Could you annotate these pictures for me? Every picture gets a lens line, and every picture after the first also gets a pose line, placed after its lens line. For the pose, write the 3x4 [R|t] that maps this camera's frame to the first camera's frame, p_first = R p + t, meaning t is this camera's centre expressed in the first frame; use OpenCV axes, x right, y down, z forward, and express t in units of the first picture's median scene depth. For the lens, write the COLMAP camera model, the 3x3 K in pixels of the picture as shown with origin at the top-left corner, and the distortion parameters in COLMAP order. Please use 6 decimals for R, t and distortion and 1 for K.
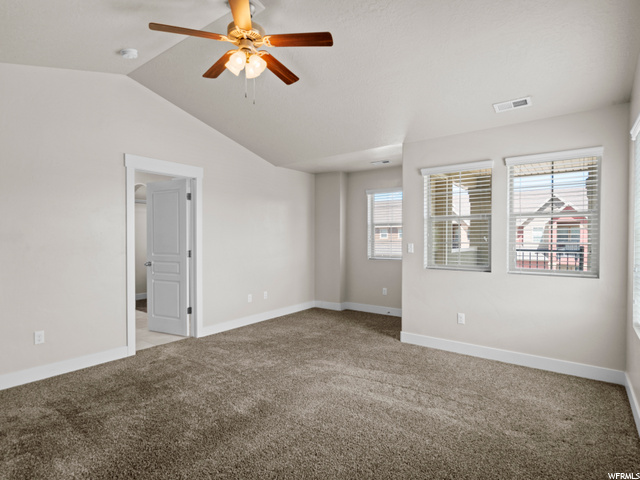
lens RADIAL K [[351.8, 0, 320.0], [0, 351.8, 240.0], [0, 0, 1]] dist [-0.000010, 0.000004]
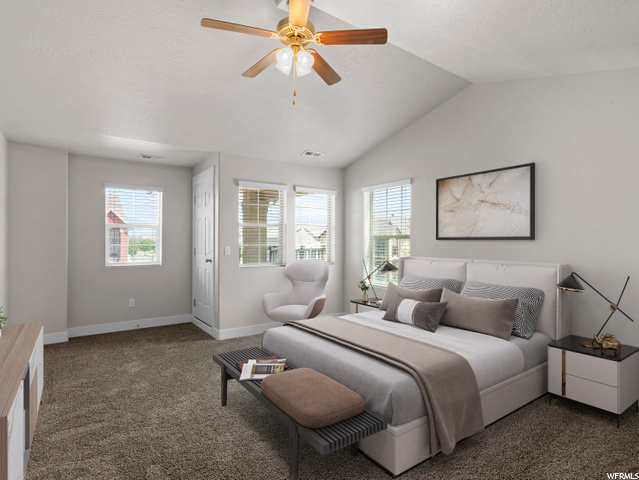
lens RADIAL K [[351.2, 0, 319.5], [0, 351.2, 240.0], [0, 0, 1]] dist [-0.000010, 0.000004]
pose [[0.290765, 0.006428, 0.956773, -0.670363], [0.005667, 0.999948, -0.008440, 0.000363], [-0.956778, 0.007876, 0.290714, 0.395577]]
